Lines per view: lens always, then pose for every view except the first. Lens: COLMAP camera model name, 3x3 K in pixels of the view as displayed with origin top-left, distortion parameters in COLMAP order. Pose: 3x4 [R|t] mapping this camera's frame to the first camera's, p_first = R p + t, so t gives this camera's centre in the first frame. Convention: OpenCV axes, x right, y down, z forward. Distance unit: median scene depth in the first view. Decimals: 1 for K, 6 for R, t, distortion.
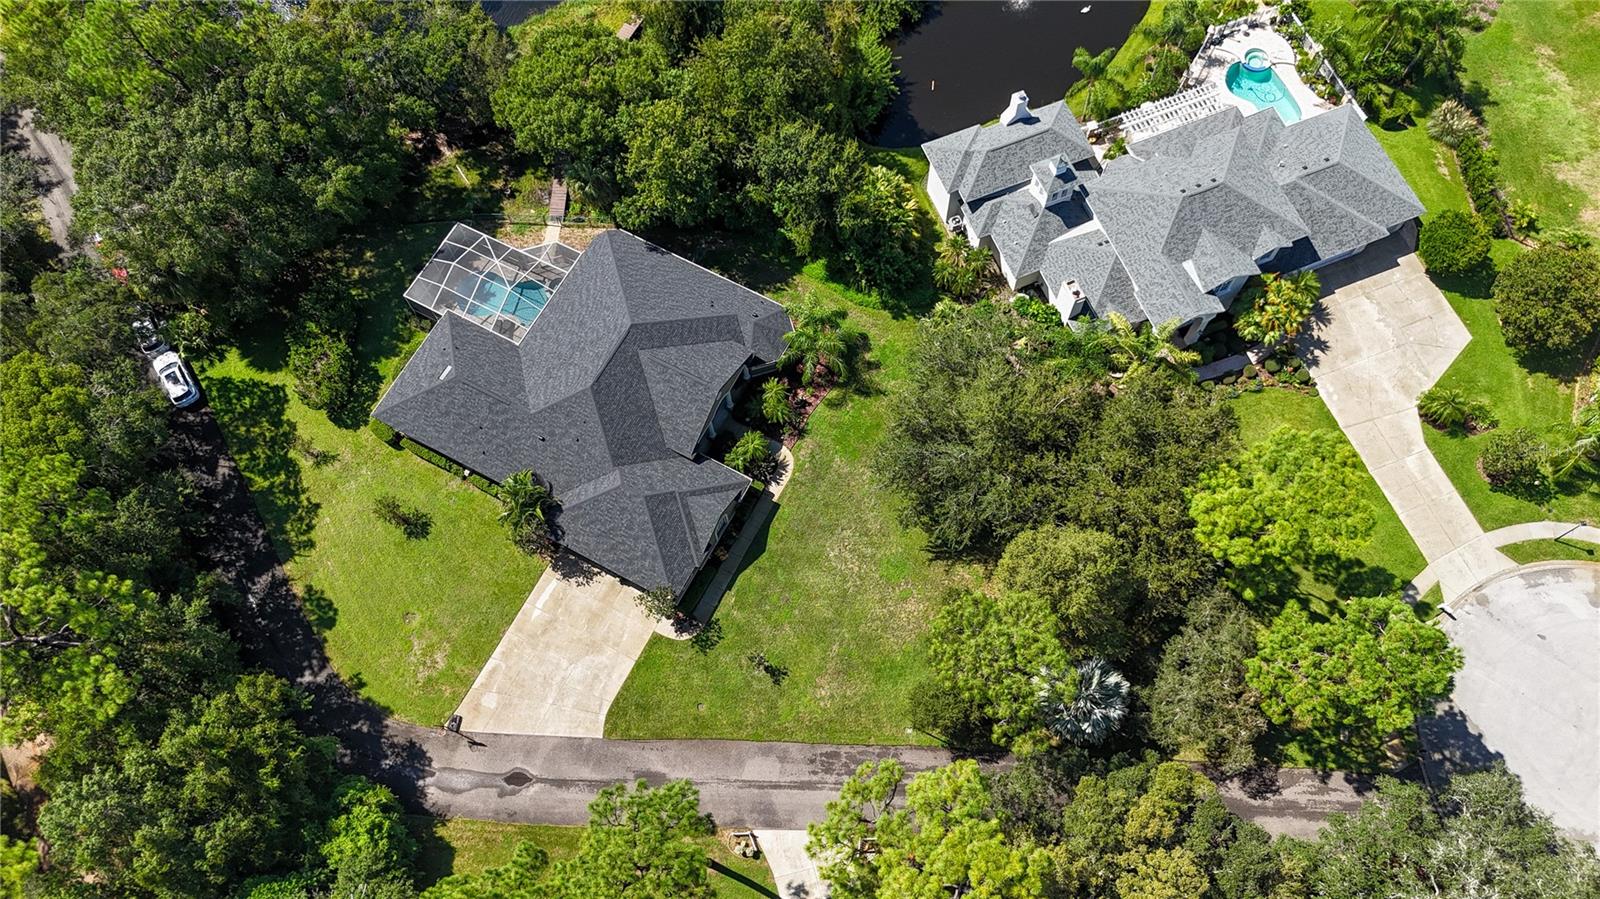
lens RADIAL K [[1171.8, 0, 799.6], [0, 1171.8, 446.9], [0, 0, 1]] dist [0.033610, -0.027277]
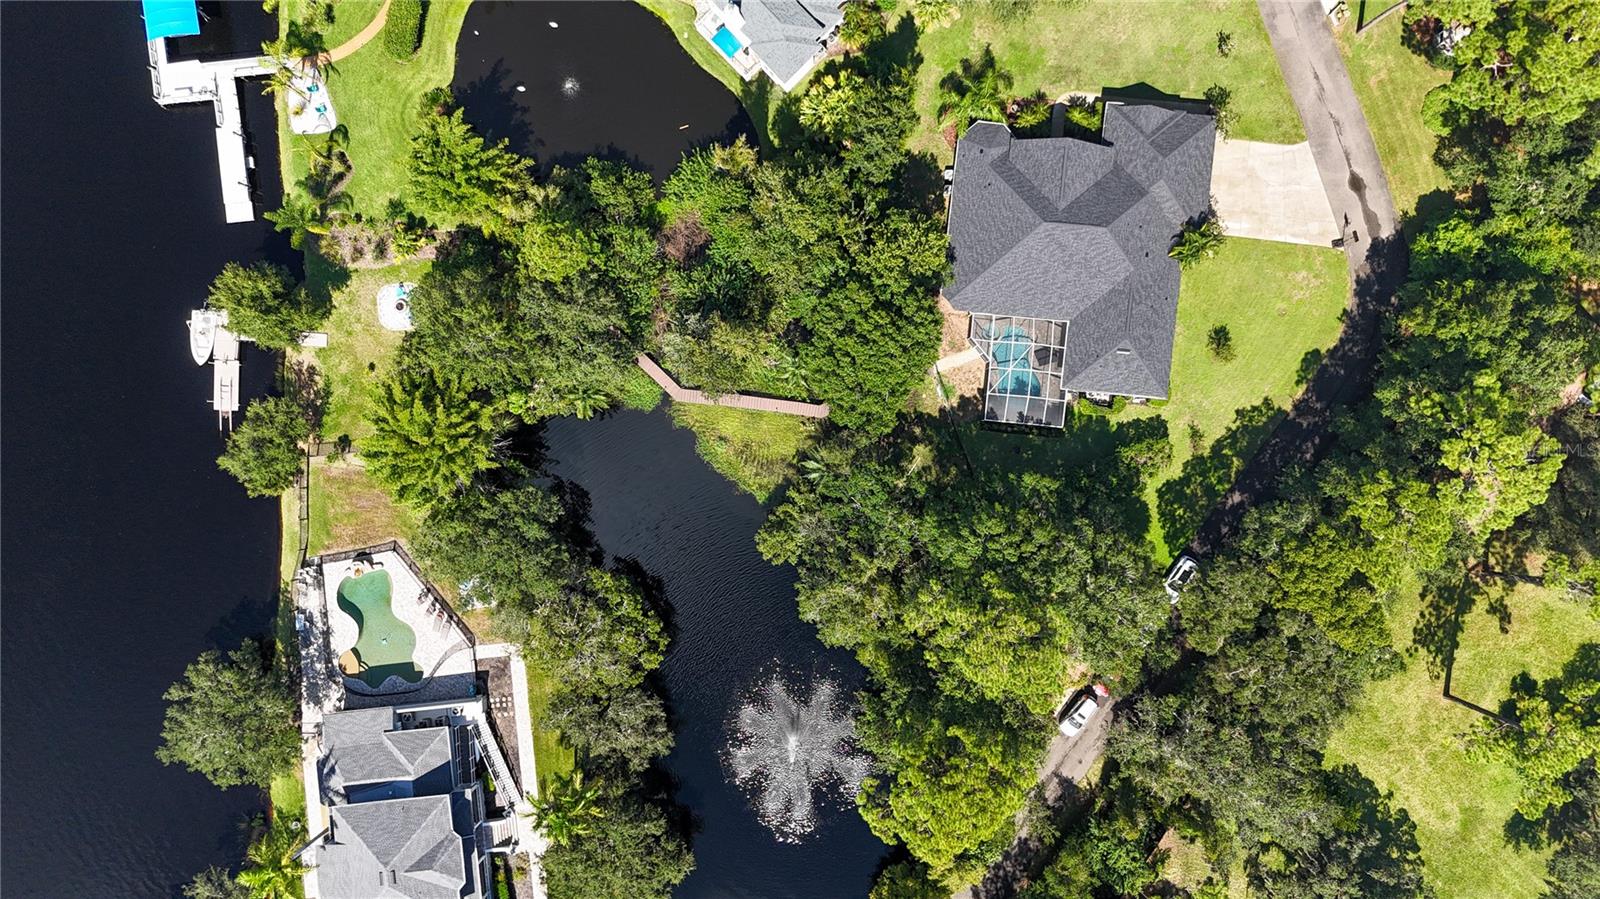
lens RADIAL K [[1171.8, 0, 802.8], [0, 1171.8, 451.0], [0, 0, 1]] dist [0.033610, -0.027277]
pose [[-0.380231, -0.924518, 0.026263, -0.295040], [0.877052, -0.351405, 0.327558, -0.805246], [-0.293605, 0.147582, 0.944466, -0.088704]]
